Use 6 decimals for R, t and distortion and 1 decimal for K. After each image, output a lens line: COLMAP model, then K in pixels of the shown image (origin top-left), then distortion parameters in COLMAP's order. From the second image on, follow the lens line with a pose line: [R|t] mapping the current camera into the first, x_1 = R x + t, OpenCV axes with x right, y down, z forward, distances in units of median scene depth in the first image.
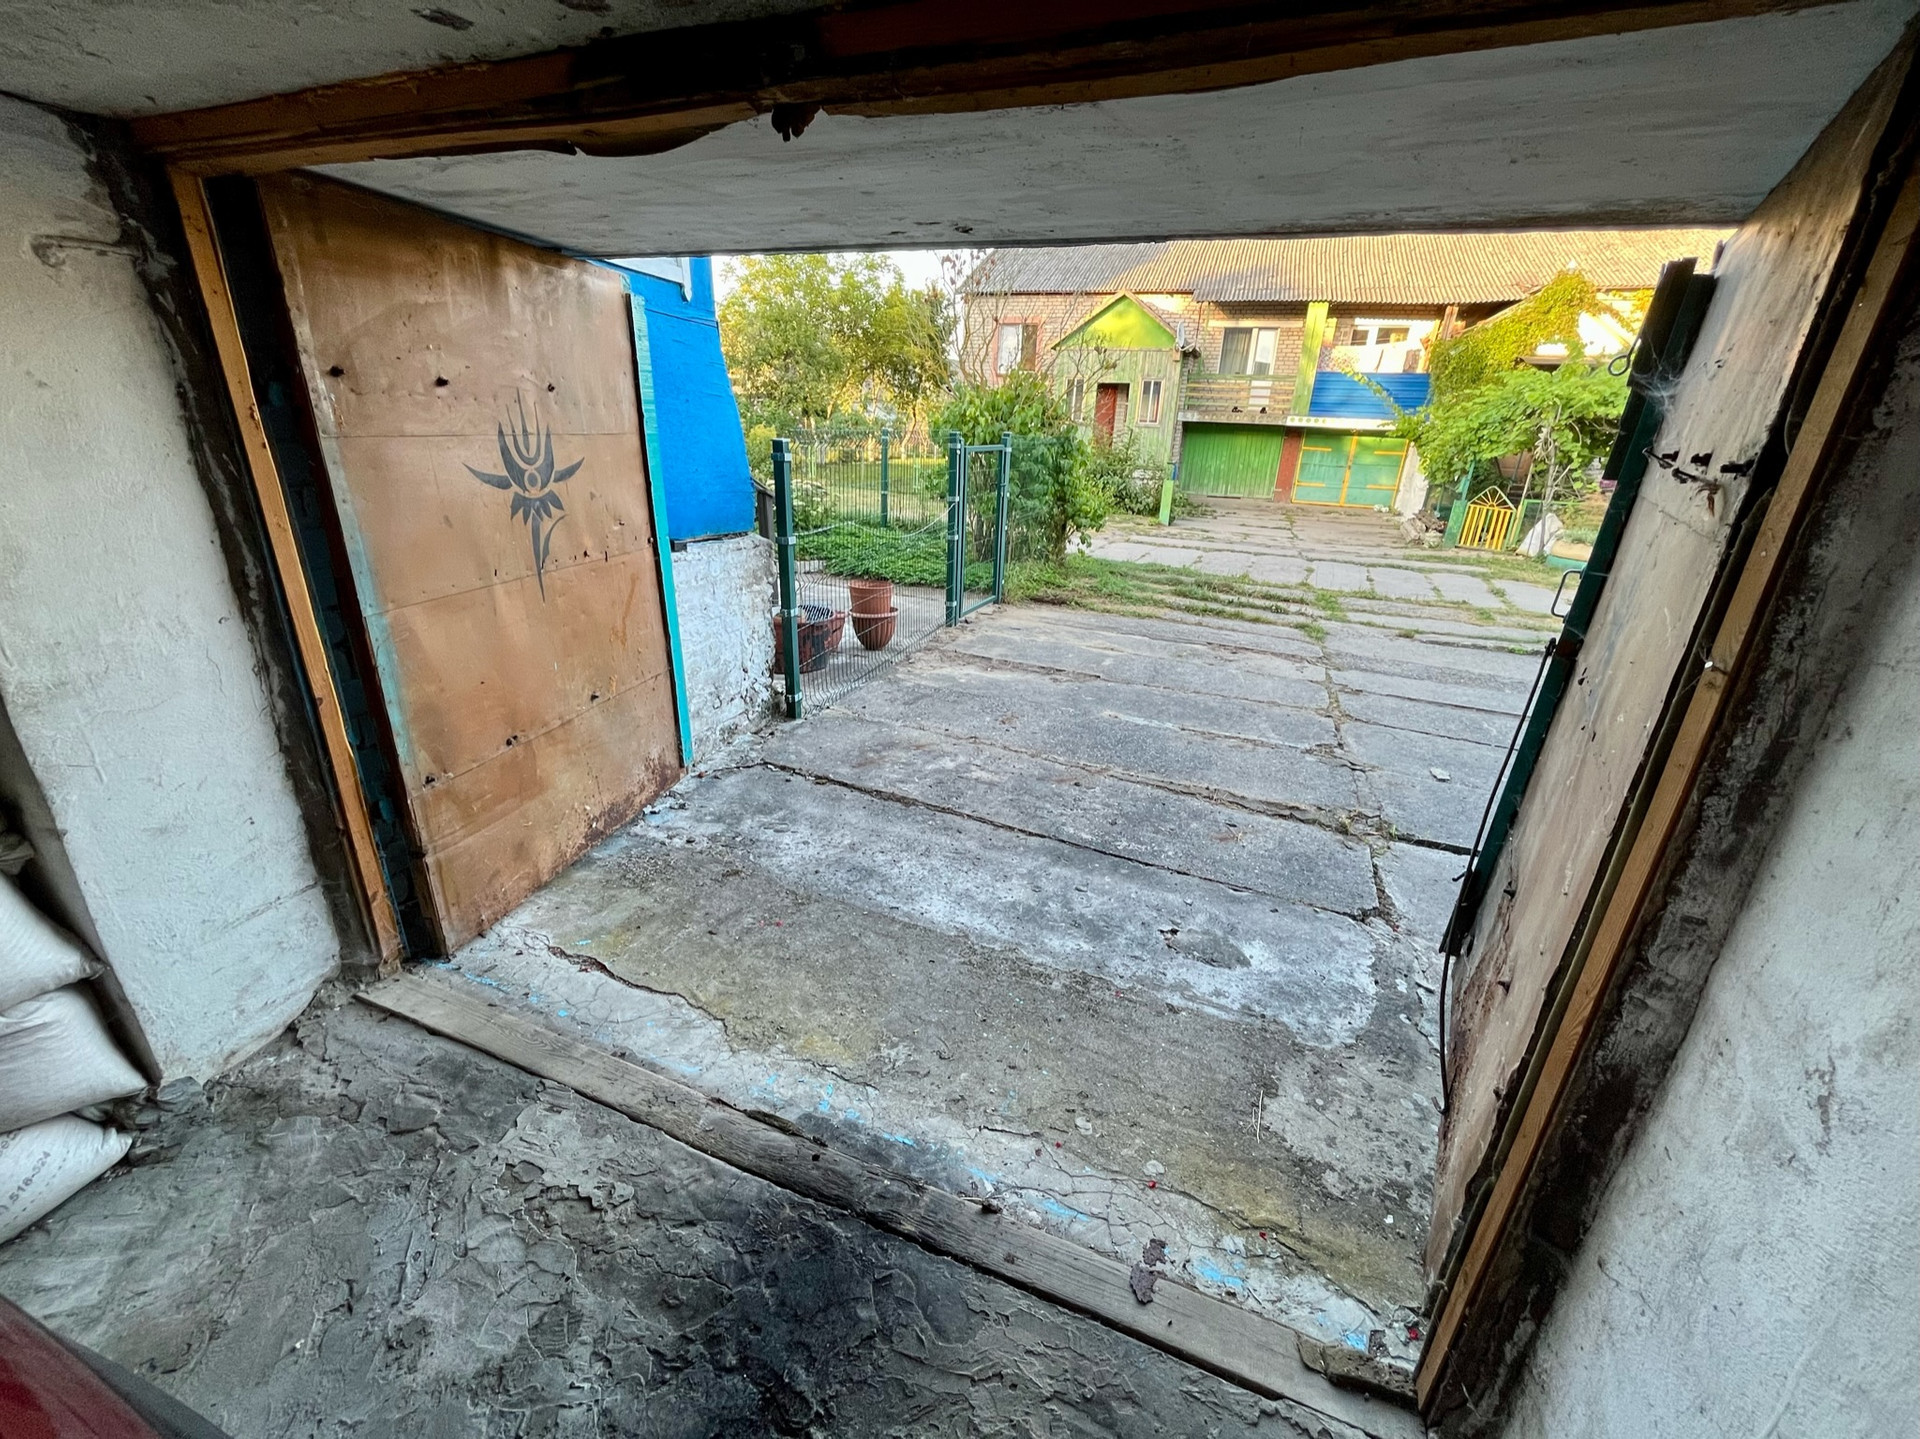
lens RADIAL K [[778.1, 0, 948.8], [0, 778.1, 718.5], [0, 0, 1]] dist [-0.004932, 0.000650]
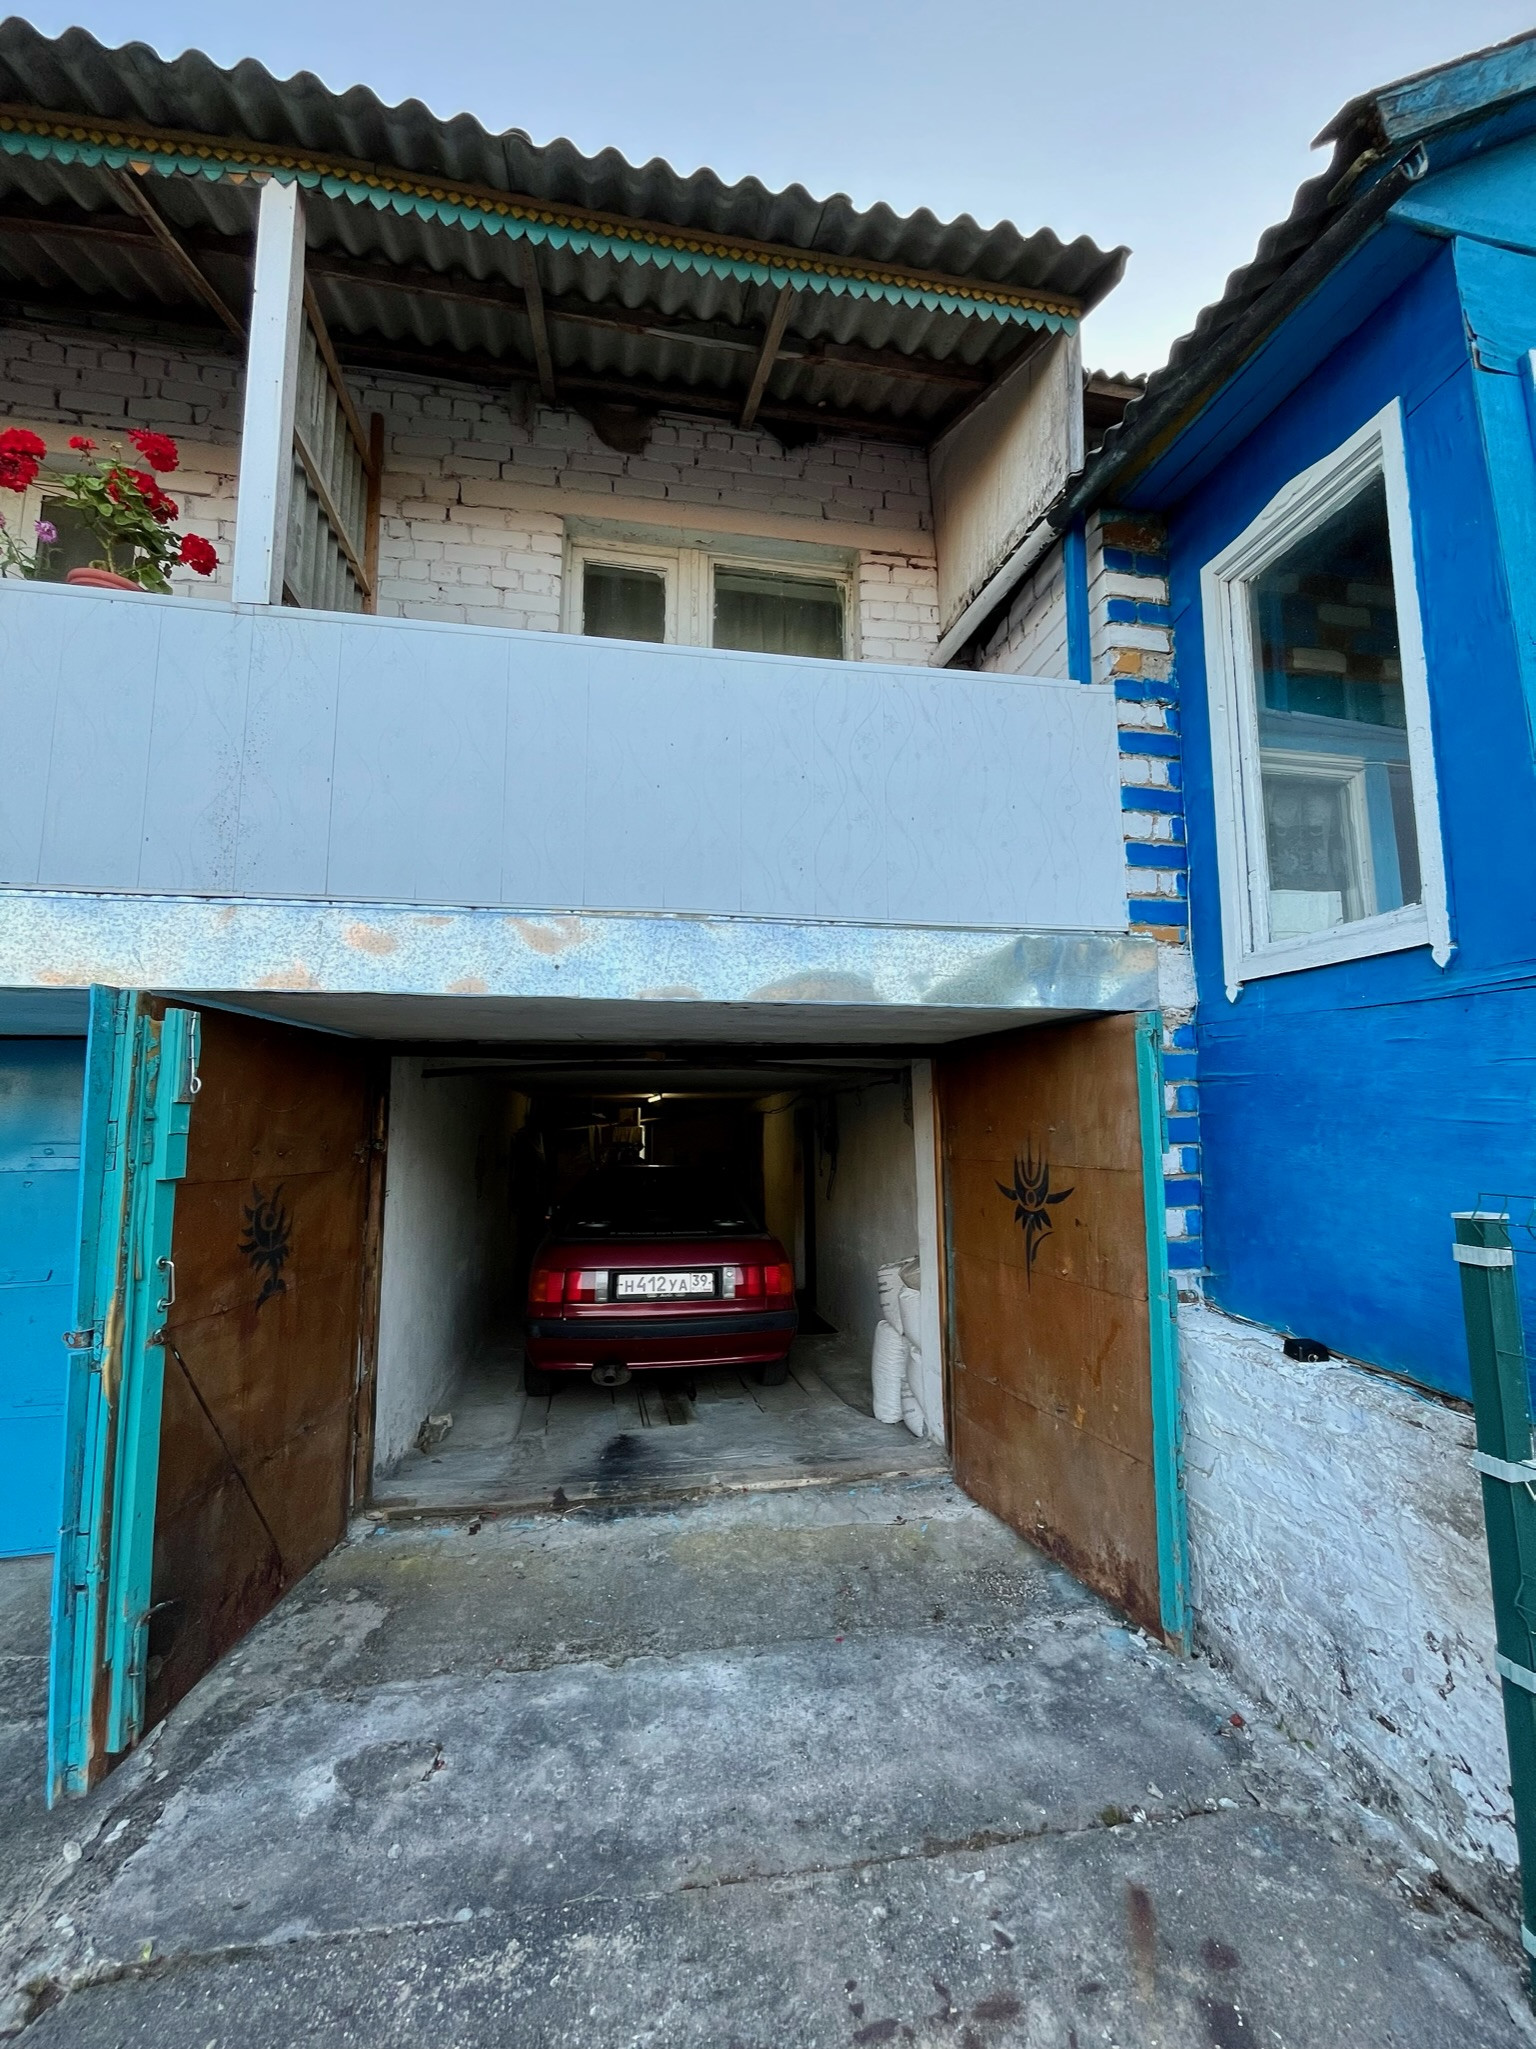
lens RADIAL K [[830.4, 0, 770.1], [0, 830.4, 1030.8], [0, 0, 1]] dist [-0.004932, 0.000650]
pose [[-0.851191, -0.093996, -0.516370, 0.507186], [-0.214385, 0.960283, 0.178593, -0.656886], [0.479075, 0.262718, -0.837536, 1.697368]]
